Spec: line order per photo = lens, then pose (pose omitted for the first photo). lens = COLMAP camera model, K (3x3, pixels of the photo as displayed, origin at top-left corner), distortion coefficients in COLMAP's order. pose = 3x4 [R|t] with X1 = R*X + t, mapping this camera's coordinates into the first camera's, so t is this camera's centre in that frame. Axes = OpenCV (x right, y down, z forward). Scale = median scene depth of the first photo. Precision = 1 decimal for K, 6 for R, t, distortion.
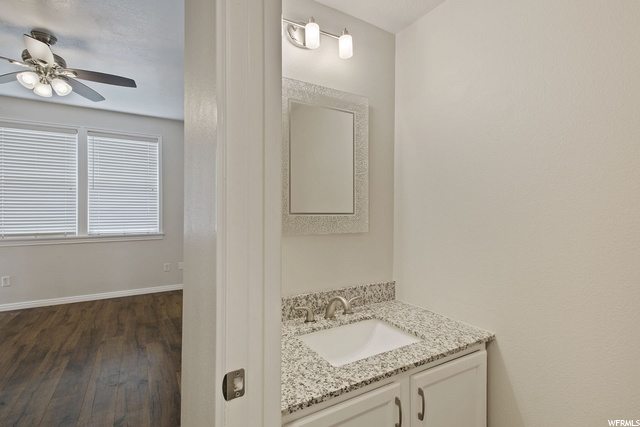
lens RADIAL K [[305.1, 0, 319.7], [0, 305.1, 210.8], [0, 0, 1]] dist [0.009896, -0.002565]
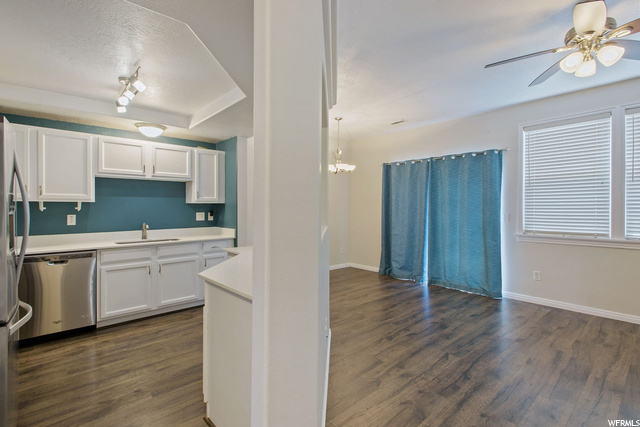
lens RADIAL K [[305.1, 0, 323.3], [0, 305.1, 208.7], [0, 0, 1]] dist [0.009896, -0.002565]
pose [[0.198761, 0.003256, -0.980043, -0.154594], [-0.002488, 0.999993, 0.002818, -0.000976], [0.980045, 0.001878, 0.198768, 0.082122]]
